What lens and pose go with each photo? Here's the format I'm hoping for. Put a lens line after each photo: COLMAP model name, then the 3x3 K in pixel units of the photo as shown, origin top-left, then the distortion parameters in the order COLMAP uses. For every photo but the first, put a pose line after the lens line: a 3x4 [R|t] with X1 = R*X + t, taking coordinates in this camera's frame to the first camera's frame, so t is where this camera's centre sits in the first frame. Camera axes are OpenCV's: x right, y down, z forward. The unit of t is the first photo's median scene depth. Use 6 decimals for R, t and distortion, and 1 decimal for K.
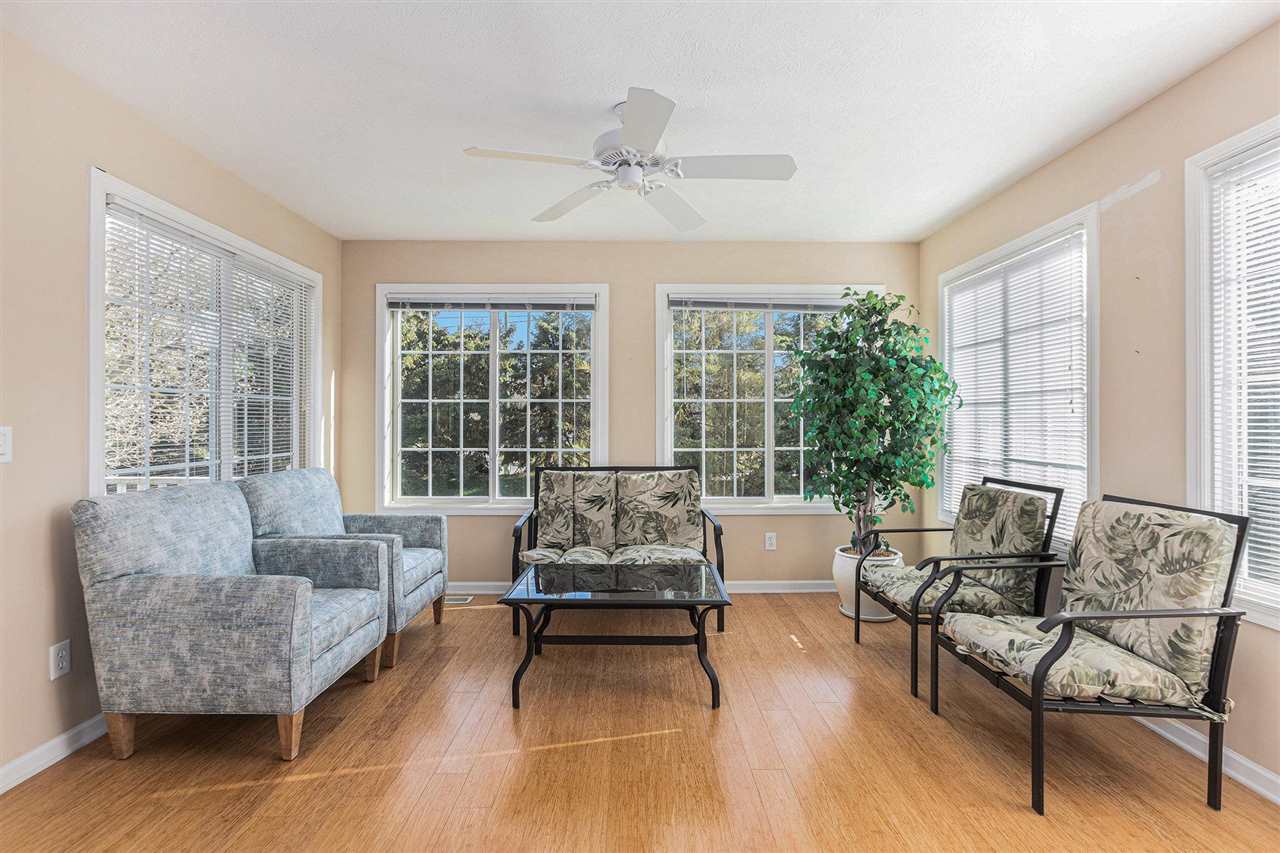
lens RADIAL K [[591.9, 0, 641.9], [0, 591.9, 421.0], [0, 0, 1]] dist [-0.033279, 0.010843]
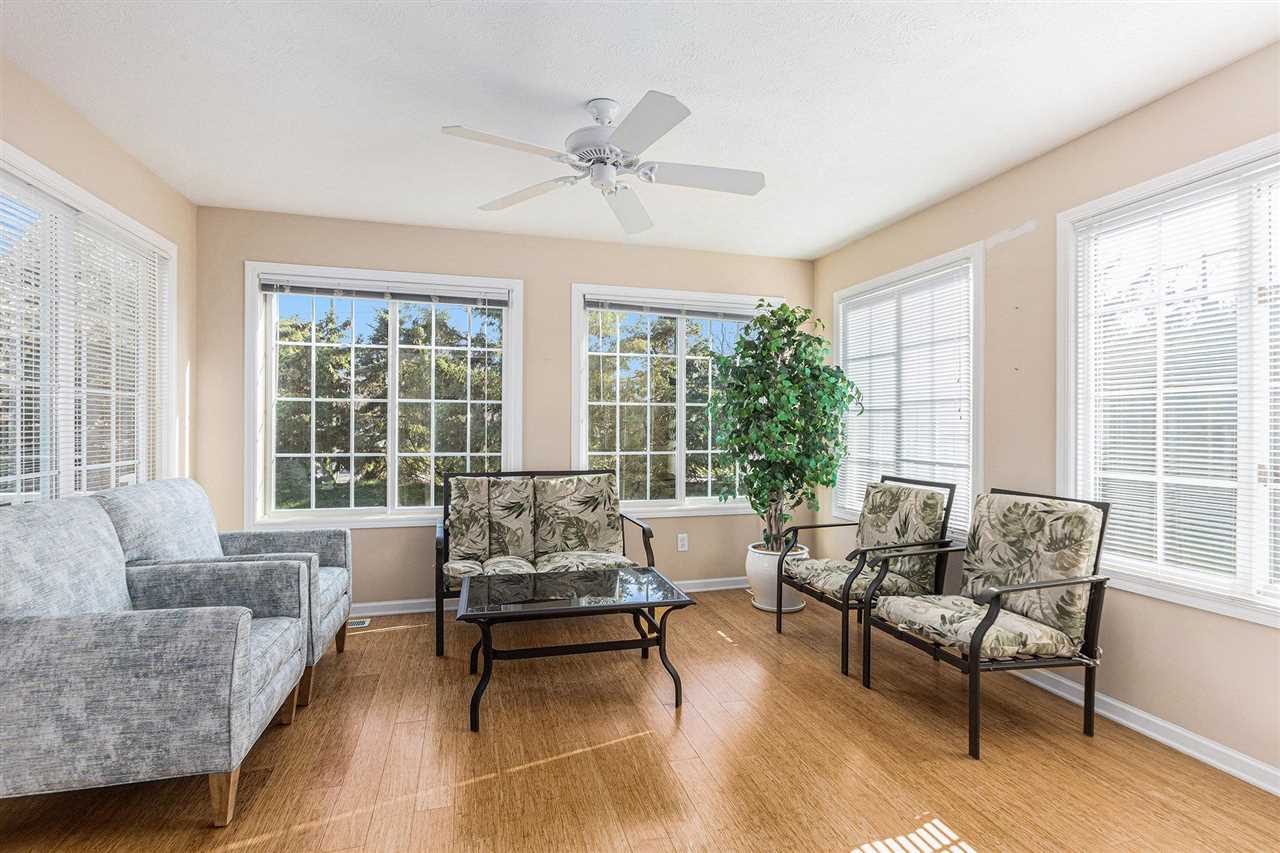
lens RADIAL K [[609.5, 0, 640.0], [0, 609.5, 426.5], [0, 0, 1]] dist [-0.029696, 0.008524]
pose [[0.962830, 0.004567, 0.270069, -0.203143], [-0.005694, 0.999978, 0.003390, 0.000050], [-0.270048, -0.004801, 0.962835, 0.006776]]
